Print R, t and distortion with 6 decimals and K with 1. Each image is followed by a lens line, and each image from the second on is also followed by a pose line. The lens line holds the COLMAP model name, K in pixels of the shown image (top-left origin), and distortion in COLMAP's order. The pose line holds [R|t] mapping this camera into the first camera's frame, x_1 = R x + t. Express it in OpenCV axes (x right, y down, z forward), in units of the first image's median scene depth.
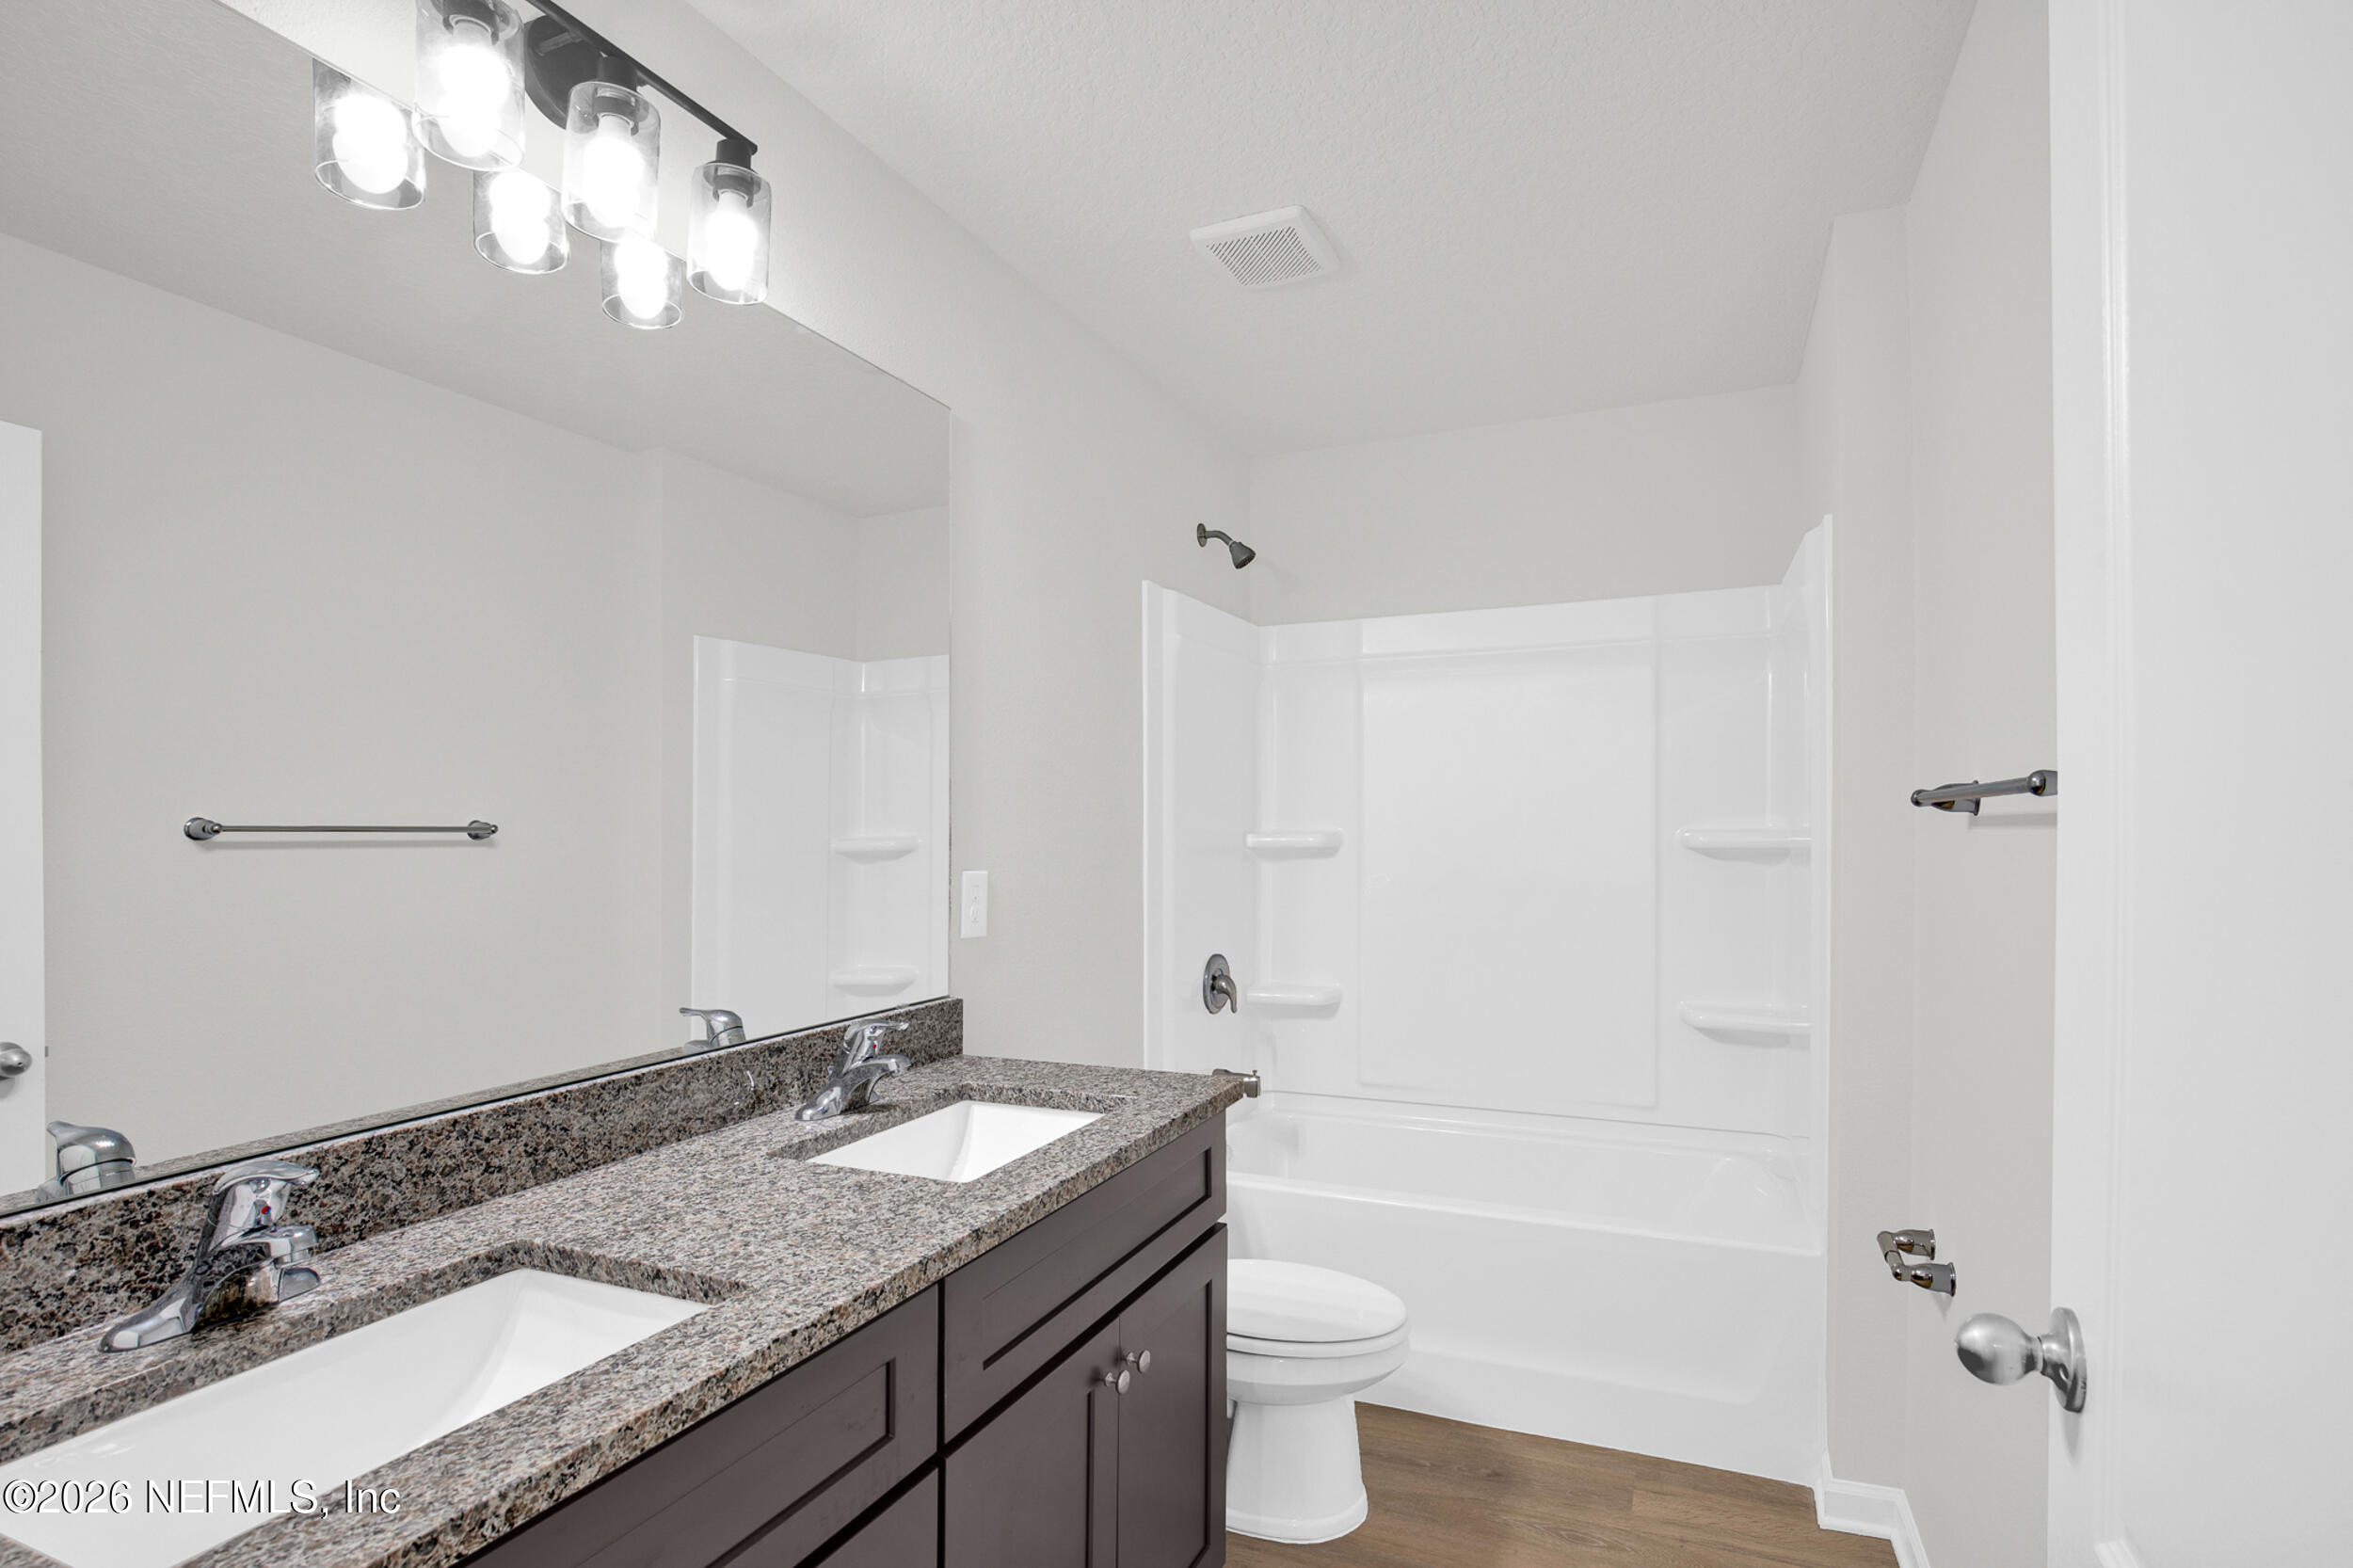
lens RADIAL K [[1118.2, 0, 1171.7], [0, 1118.2, 867.9], [0, 0, 1]] dist [-0.058725, 0.006711]
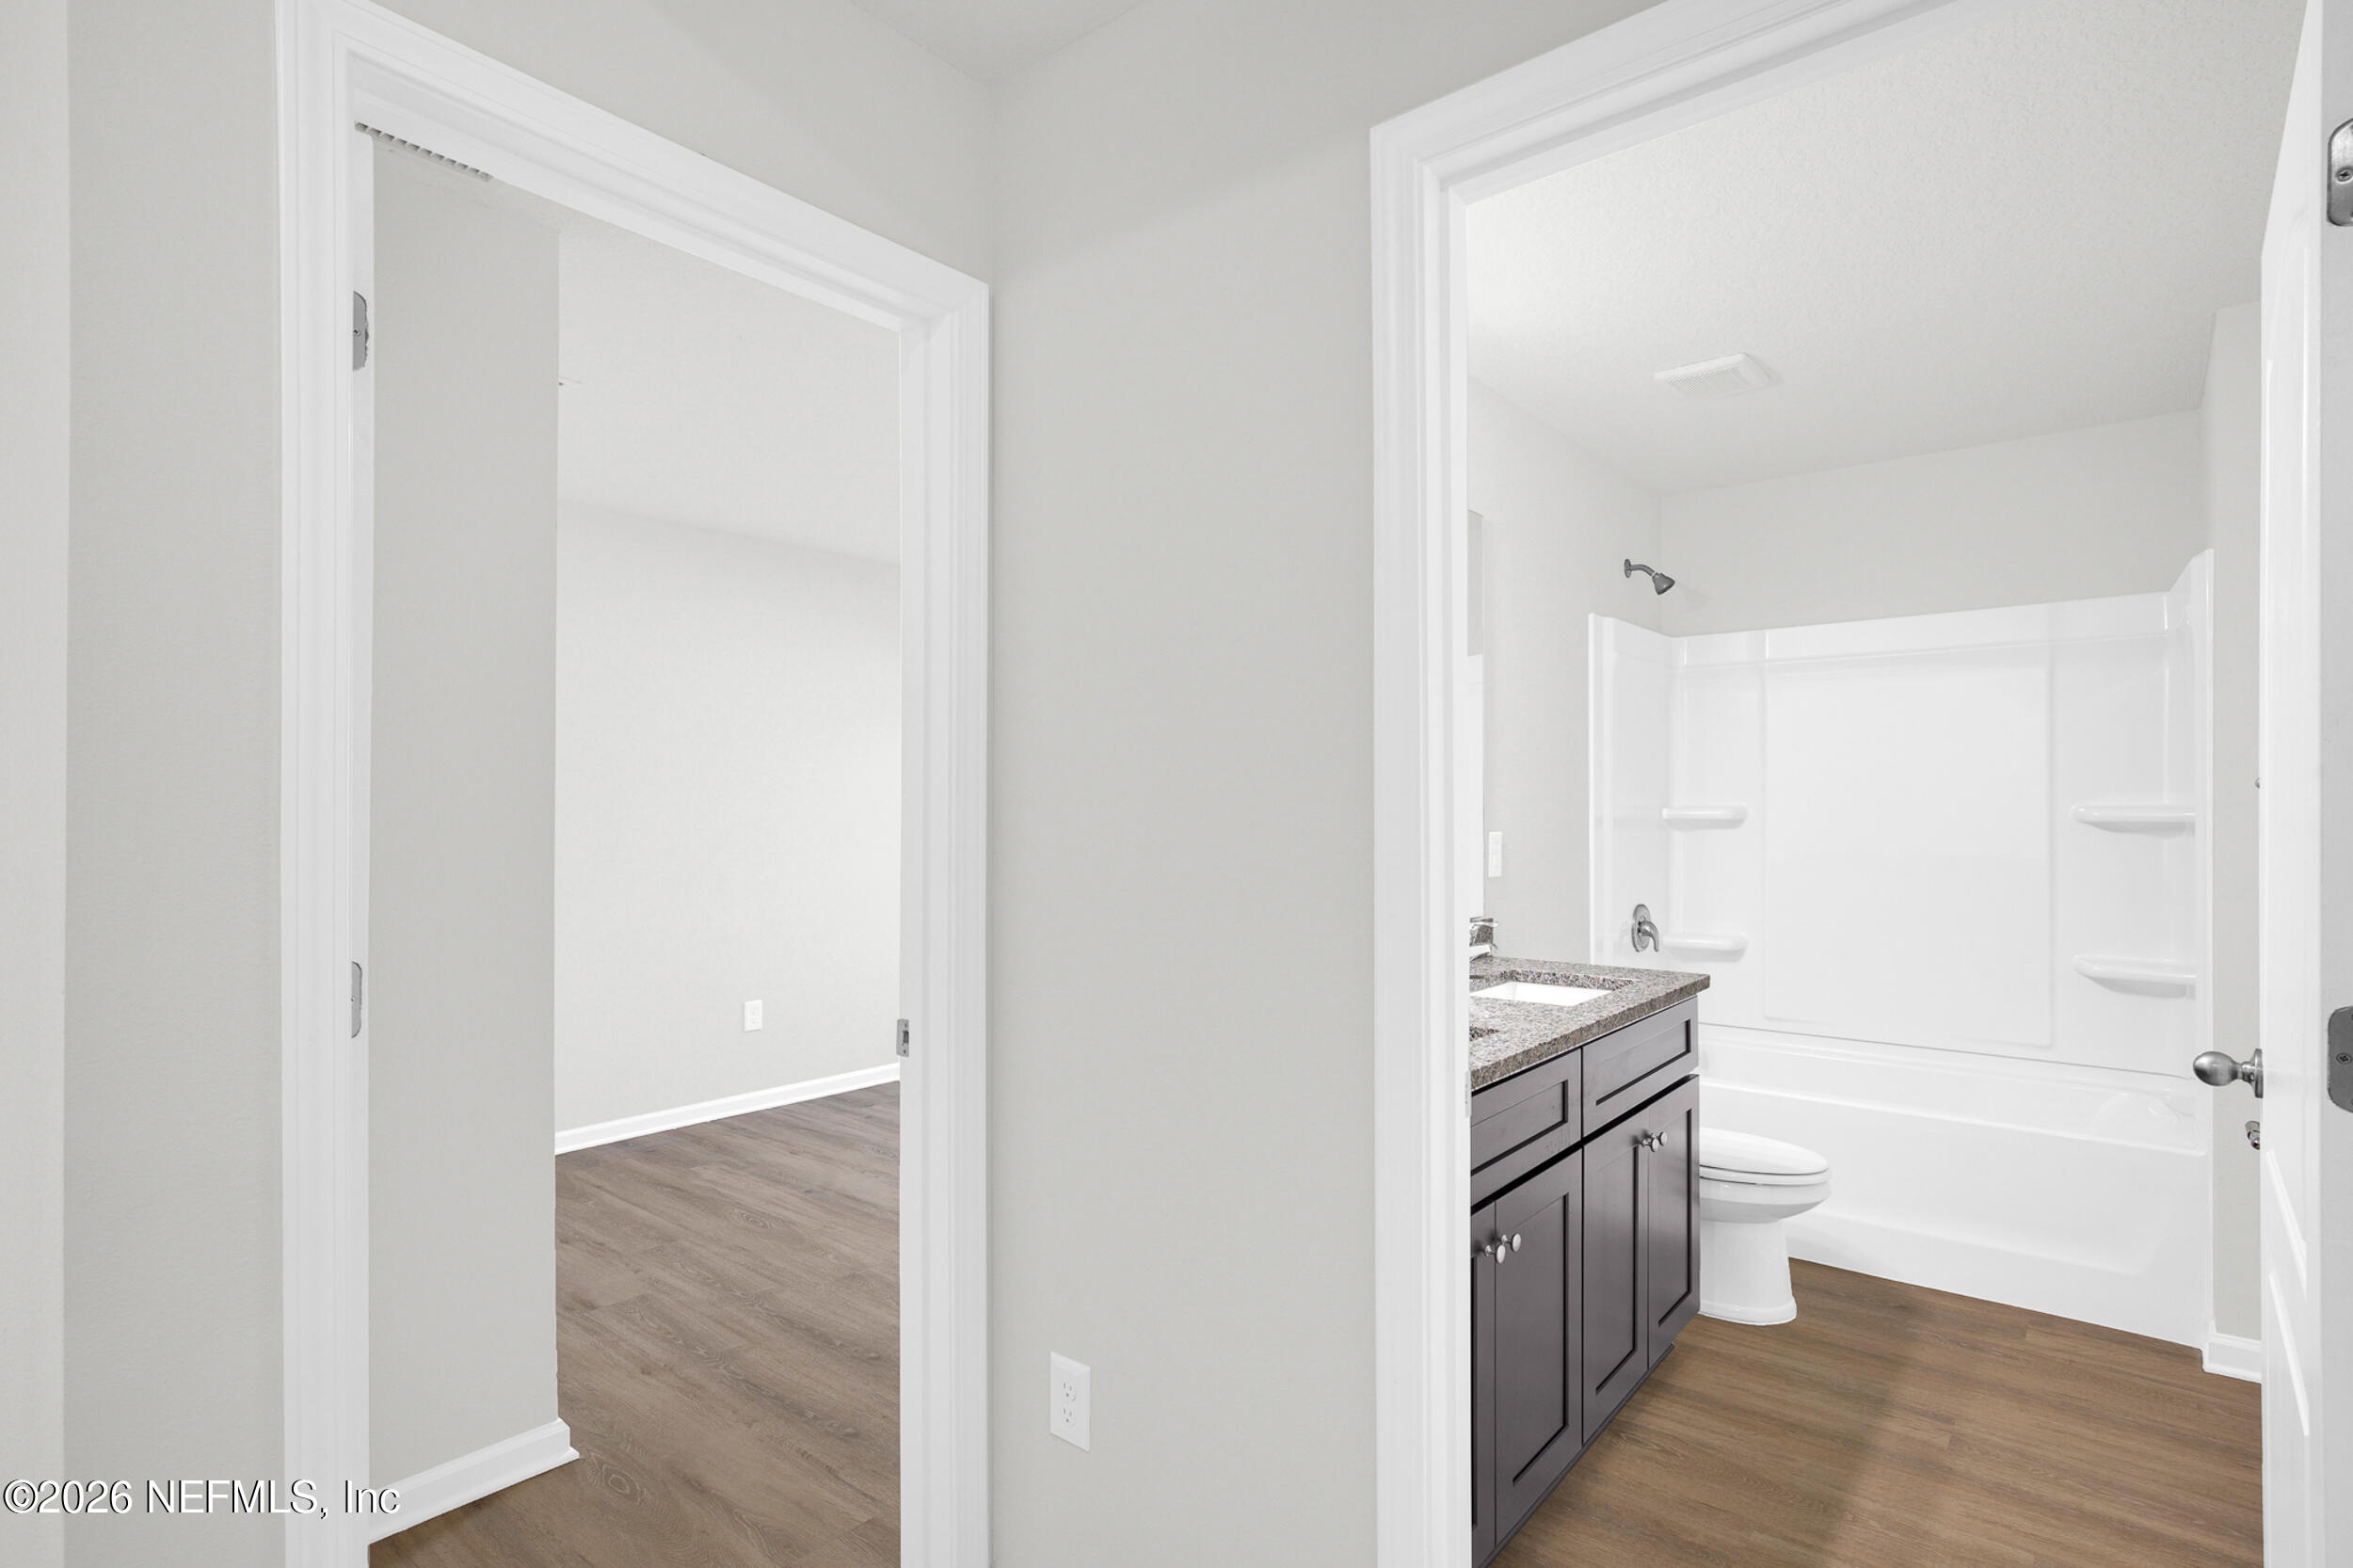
lens RADIAL K [[1131.1, 0, 1167.4], [0, 1131.1, 813.7], [0, 0, 1]] dist [-0.030373, 0.007039]
pose [[0.962399, 0.006728, -0.271558, -0.170474], [-0.013304, 0.999661, -0.022381, 0.014925], [0.271315, 0.025152, 0.962162, -0.470268]]
